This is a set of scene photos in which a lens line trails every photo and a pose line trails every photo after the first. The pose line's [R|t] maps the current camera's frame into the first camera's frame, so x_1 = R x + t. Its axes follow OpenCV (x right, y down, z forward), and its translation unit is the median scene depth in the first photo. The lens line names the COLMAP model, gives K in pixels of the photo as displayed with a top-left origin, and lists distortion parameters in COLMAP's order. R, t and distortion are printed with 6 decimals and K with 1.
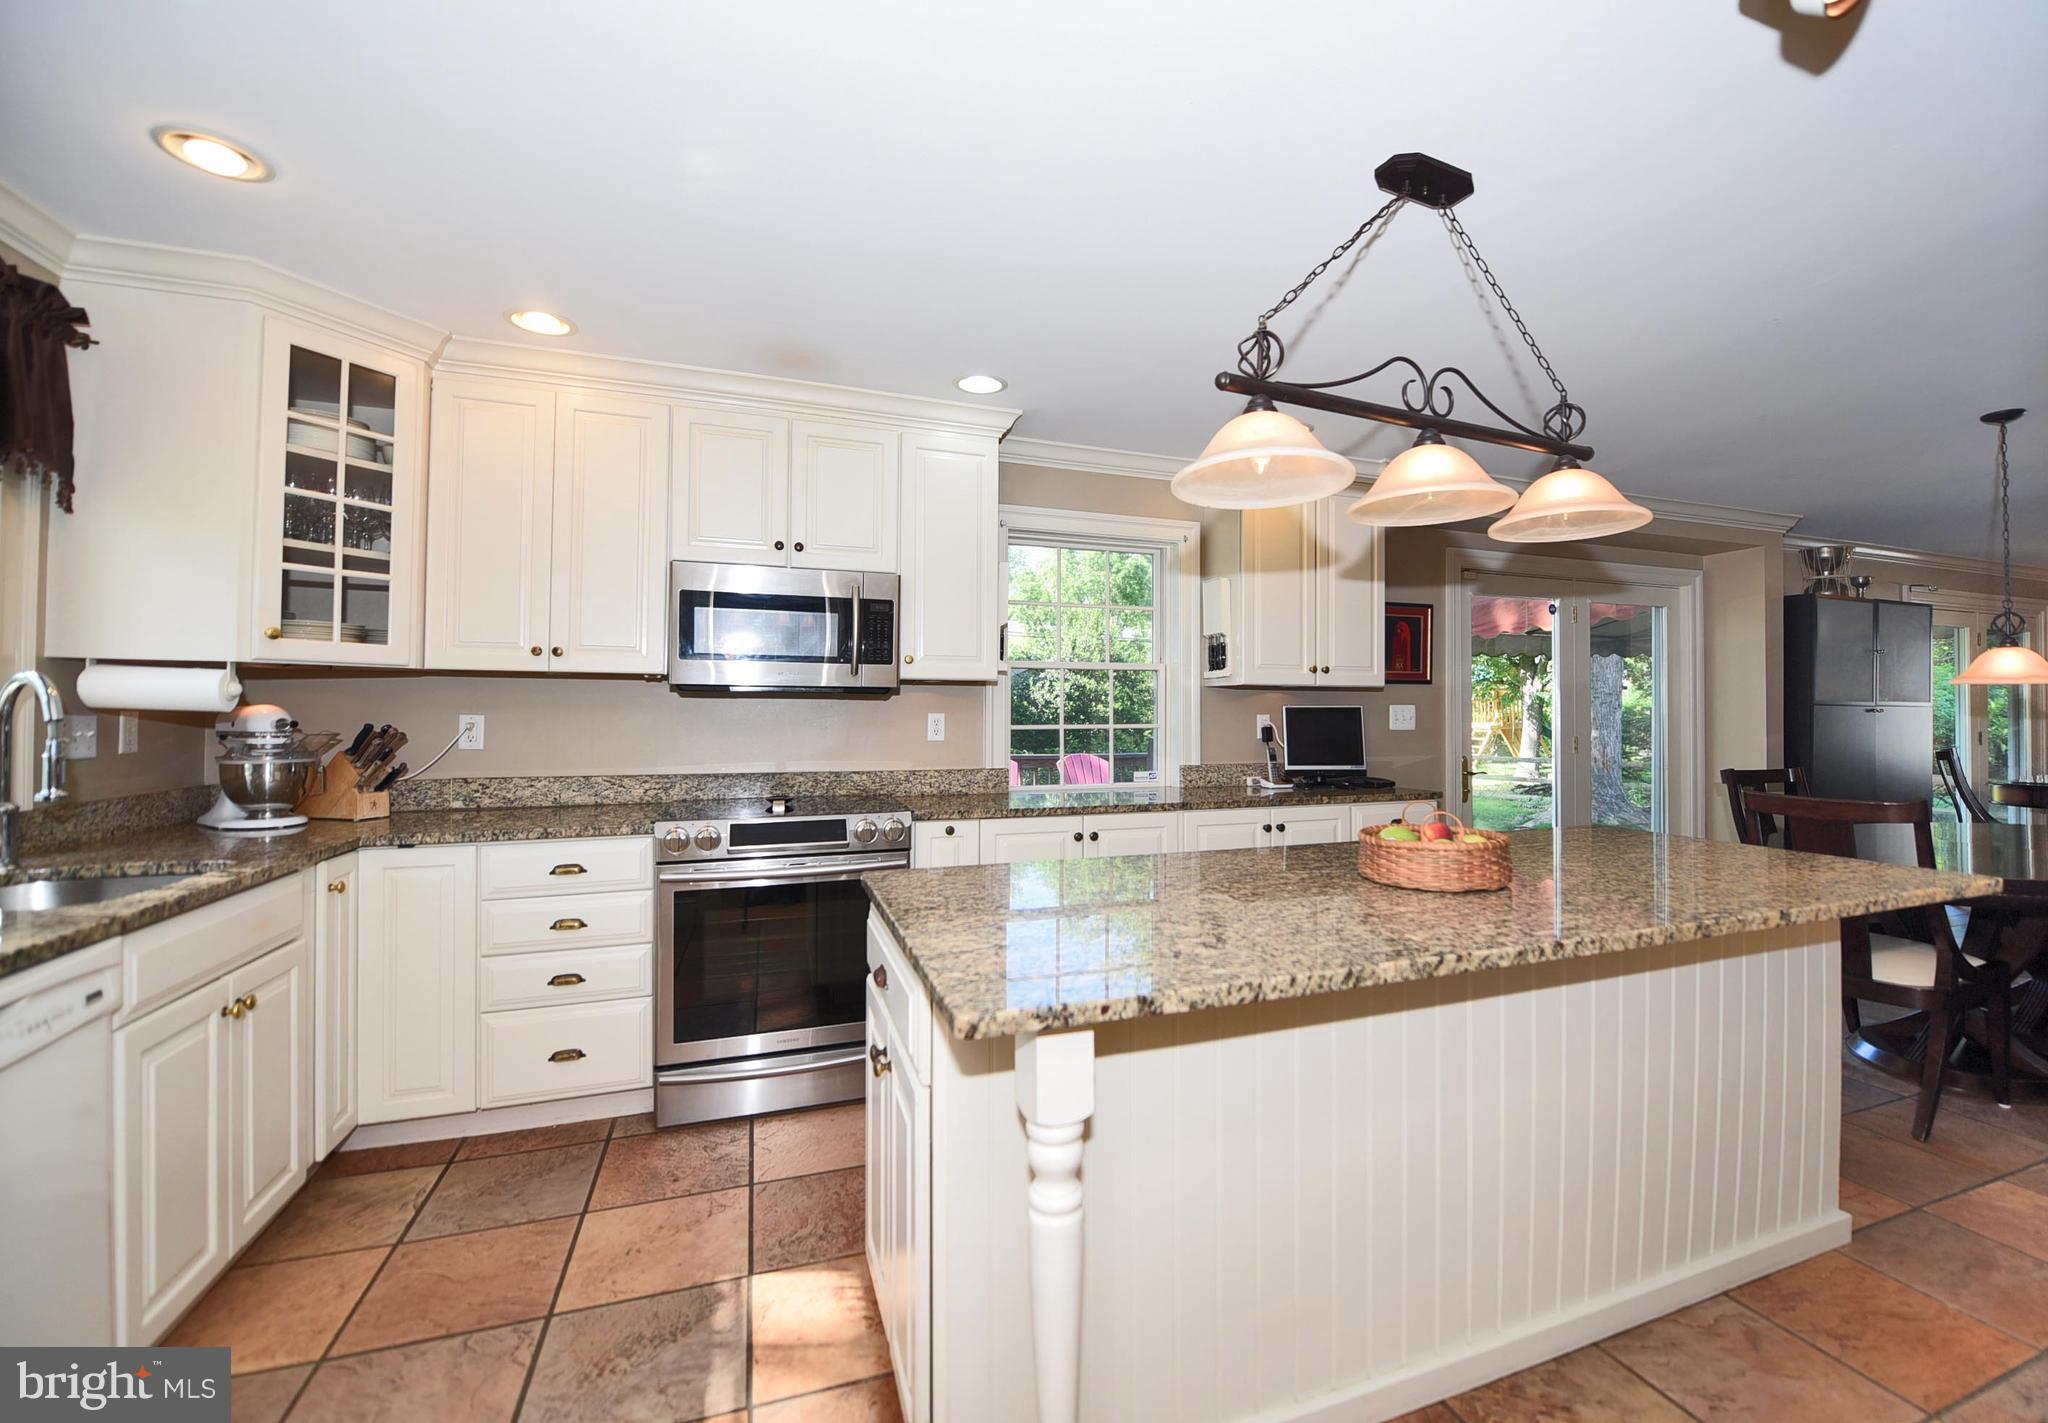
lens RADIAL K [[850.2, 0, 1073.6], [0, 850.2, 696.4], [0, 0, 1]] dist [-0.017842, -0.000966]
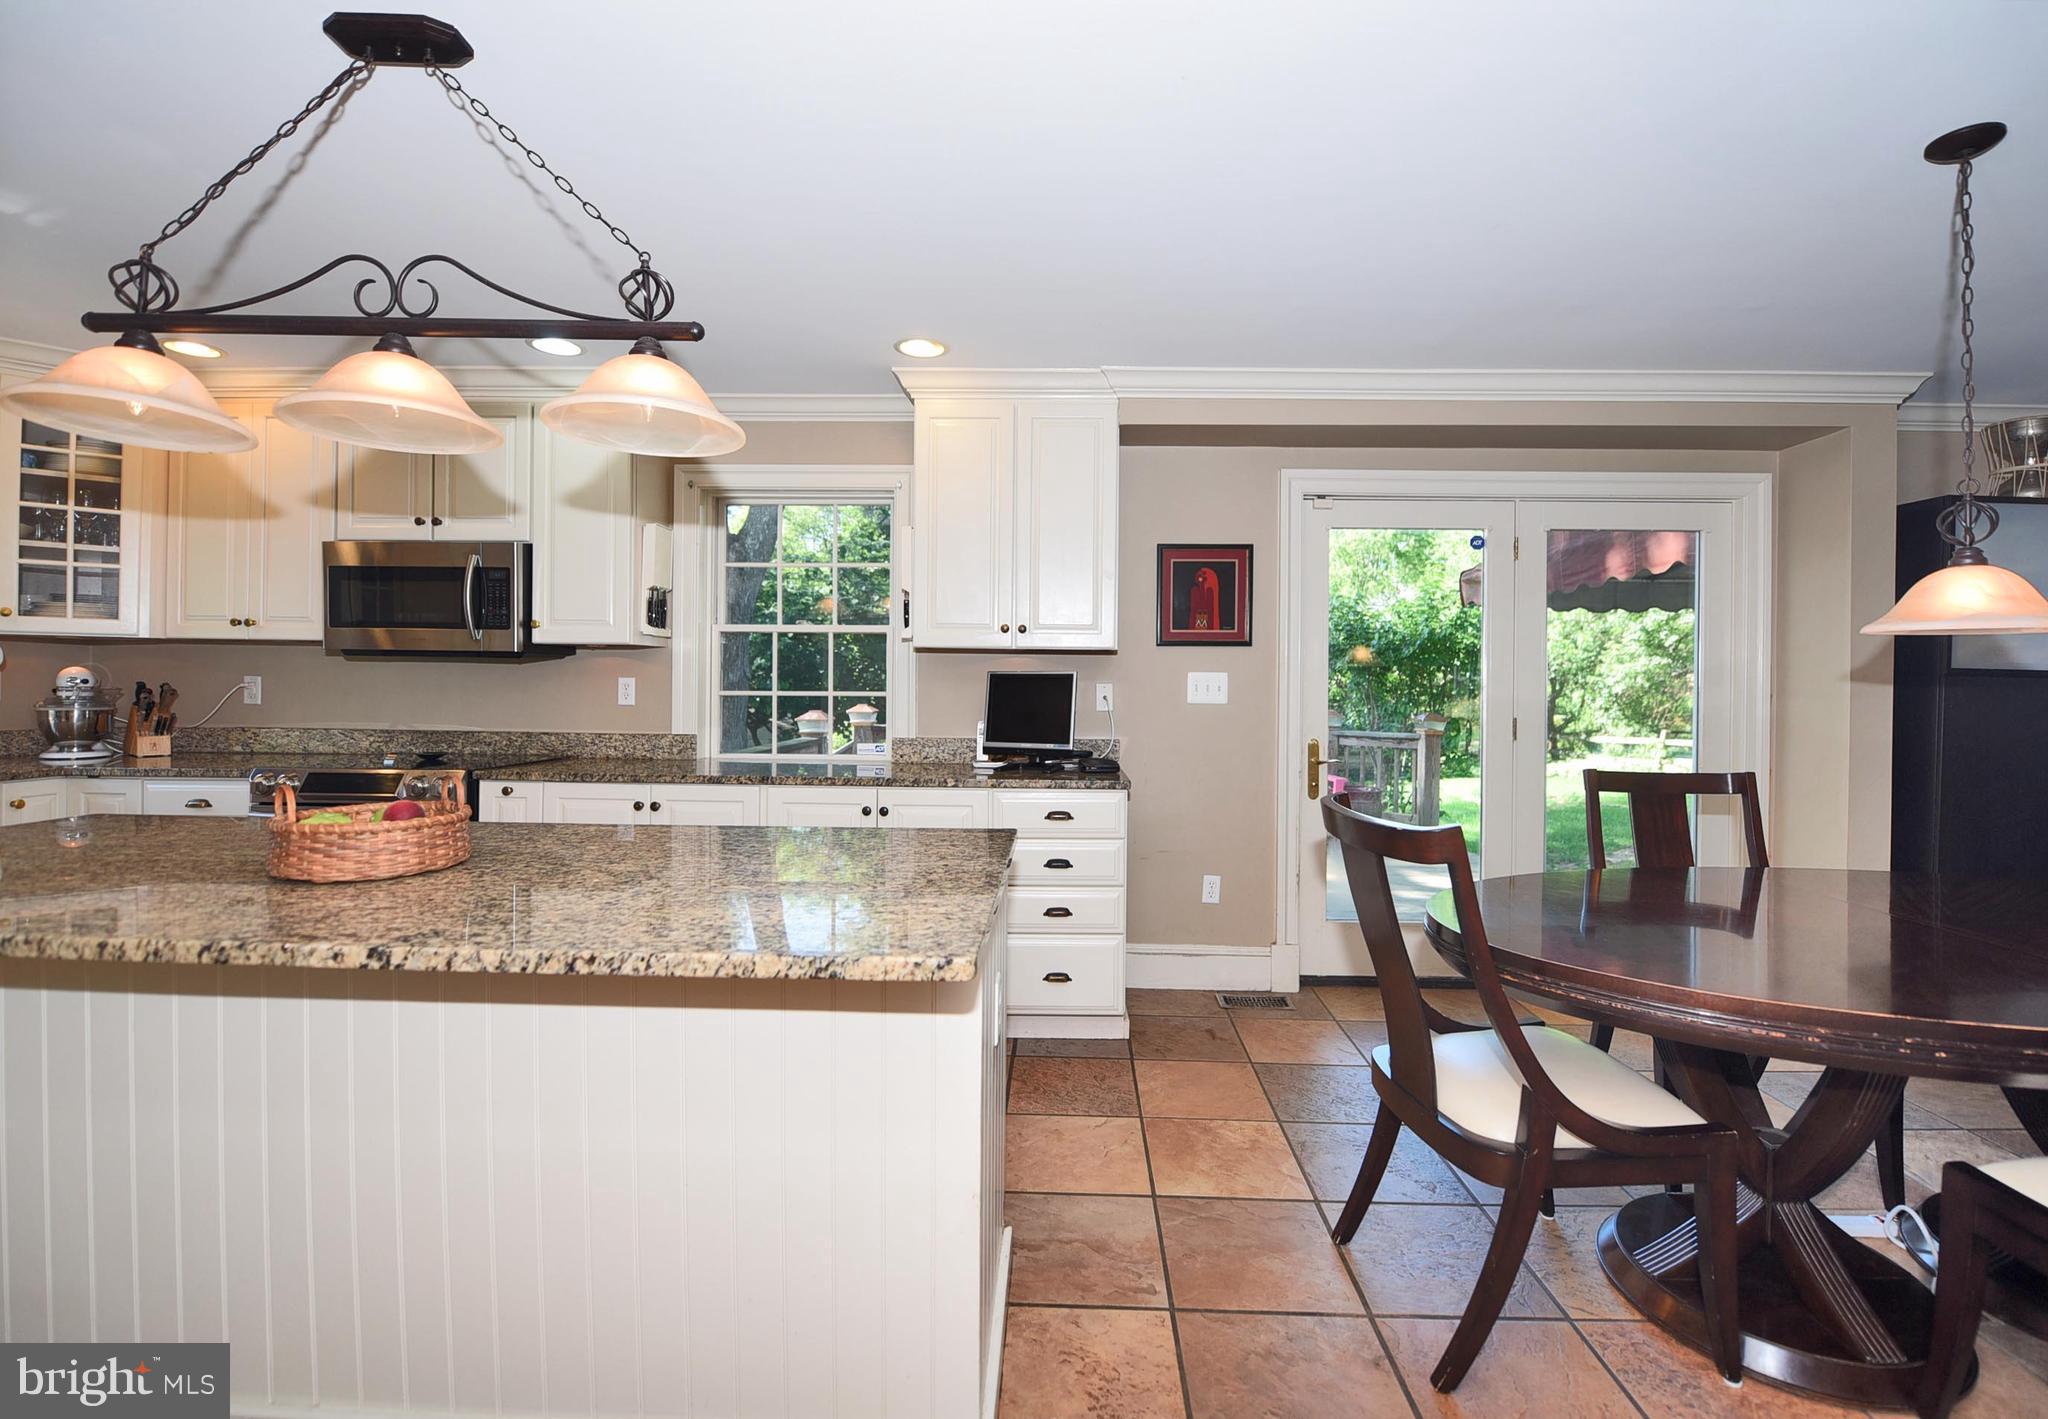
lens RADIAL K [[869.8, 0, 1031.9], [0, 869.8, 676.5], [0, 0, 1]] dist [-0.016017, -0.000510]
pose [[0.928319, 0.004421, -0.371758, 0.952279], [-0.001539, 0.999966, 0.008050, 0.013143], [0.371781, -0.006901, 0.928295, 0.312991]]
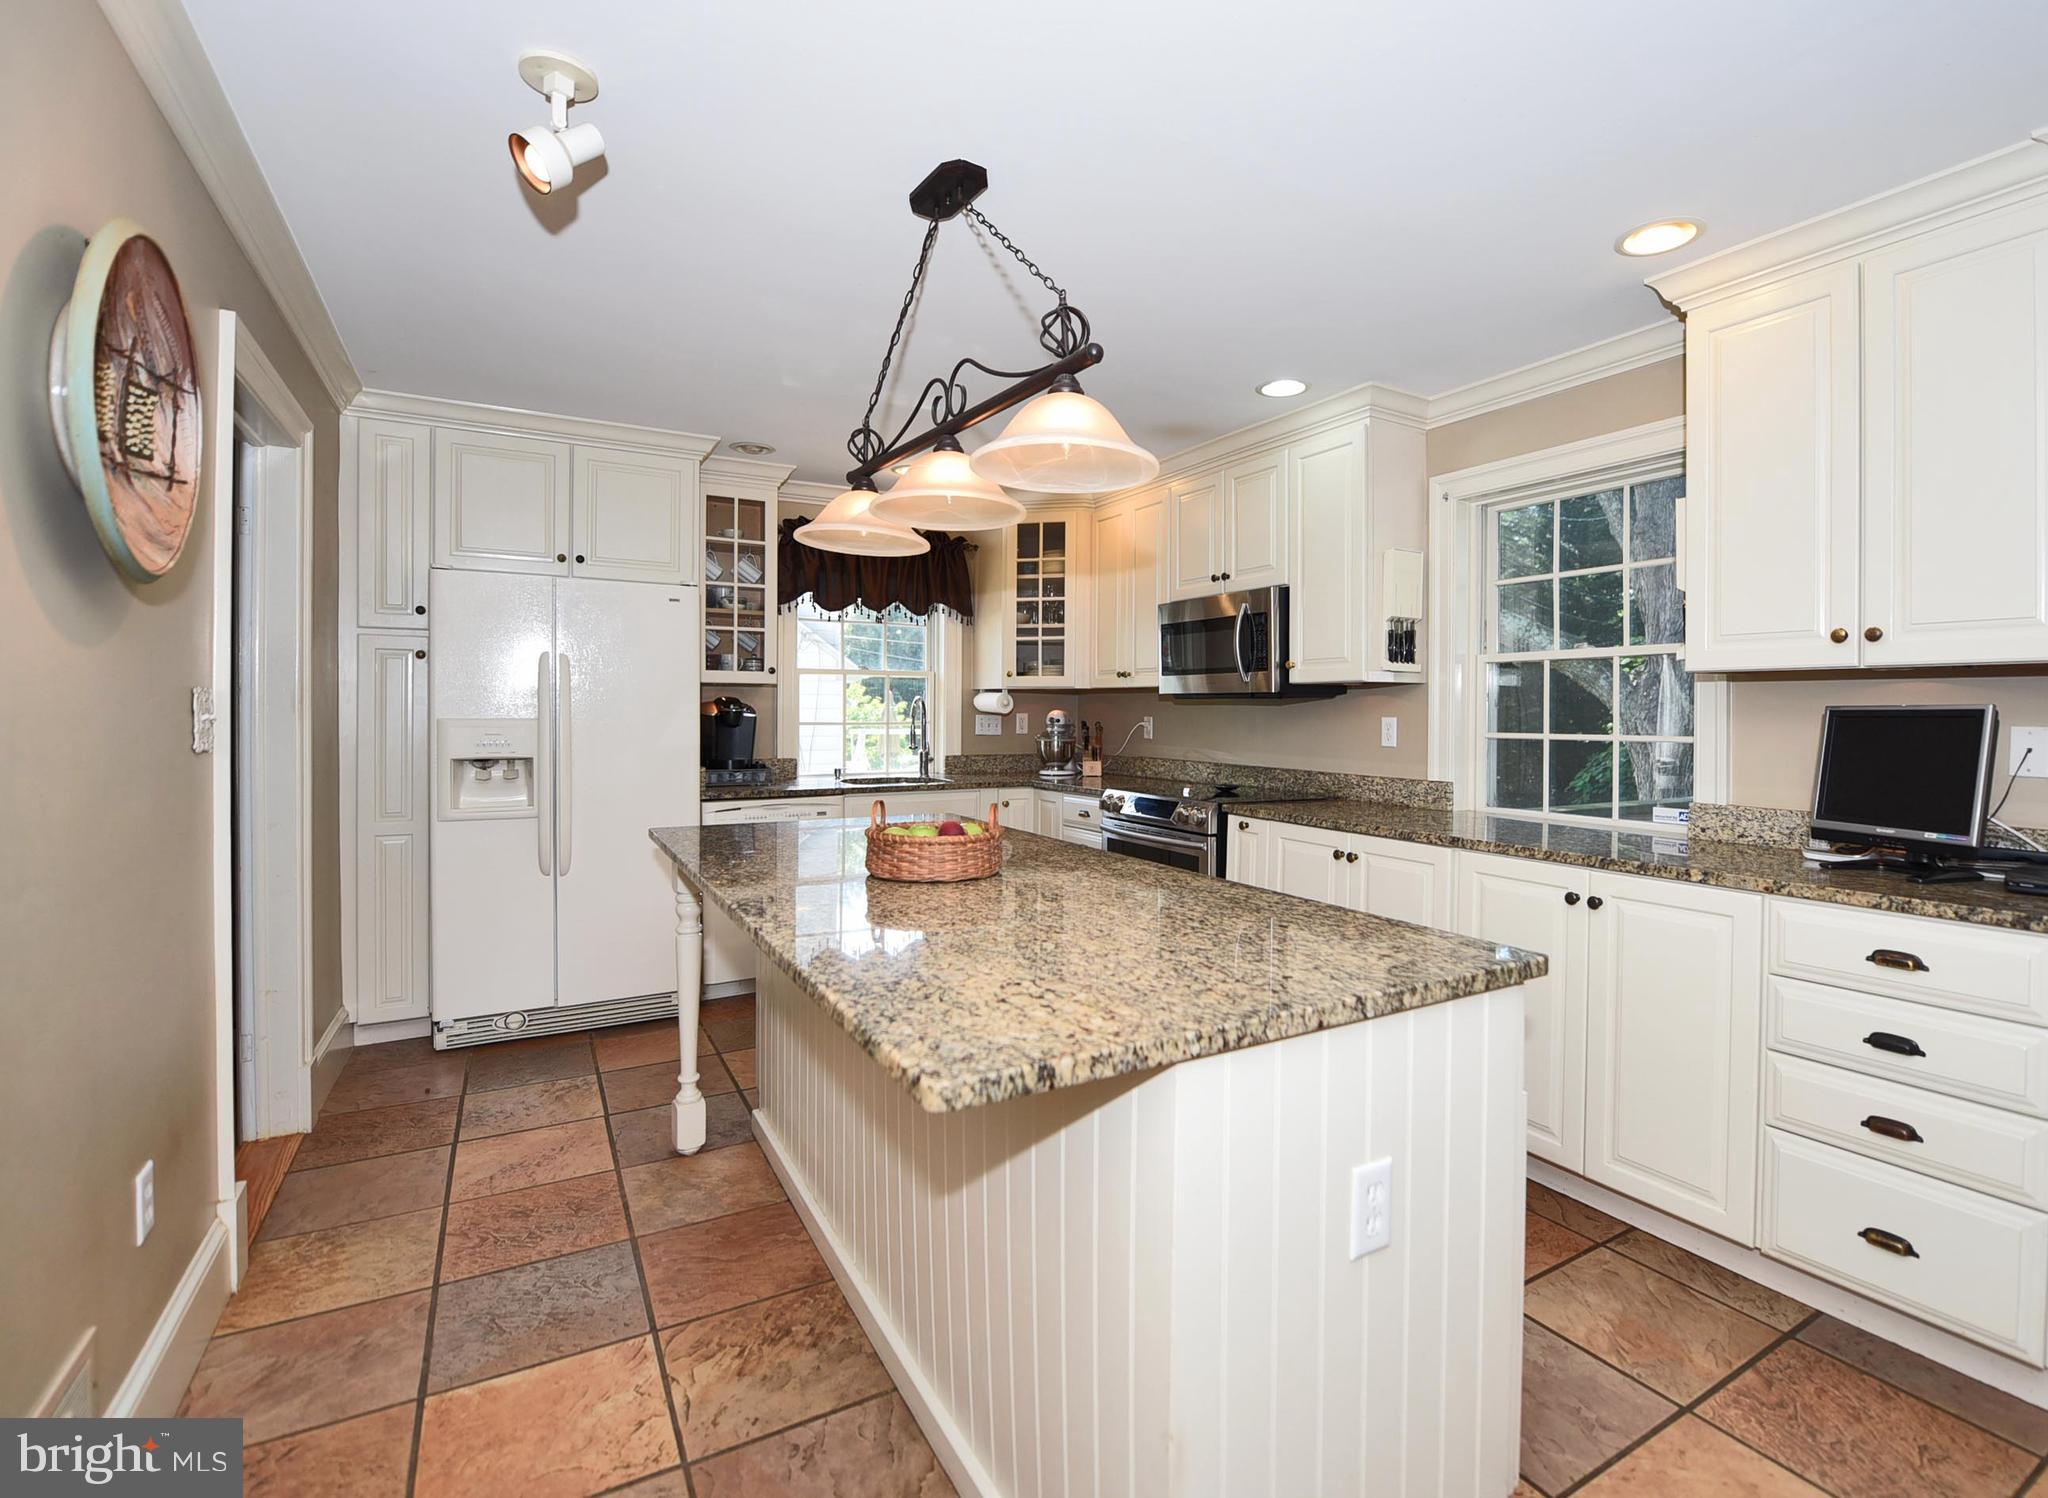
lens RADIAL K [[934.3, 0, 1100.5], [0, 934.3, 710.9], [0, 0, 1]] dist [-0.022792, -0.000821]
pose [[0.198081, -0.002441, -0.980183, 1.120376], [0.008699, 0.999962, -0.000732, 0.015097], [0.980147, -0.008381, 0.198095, 0.683166]]
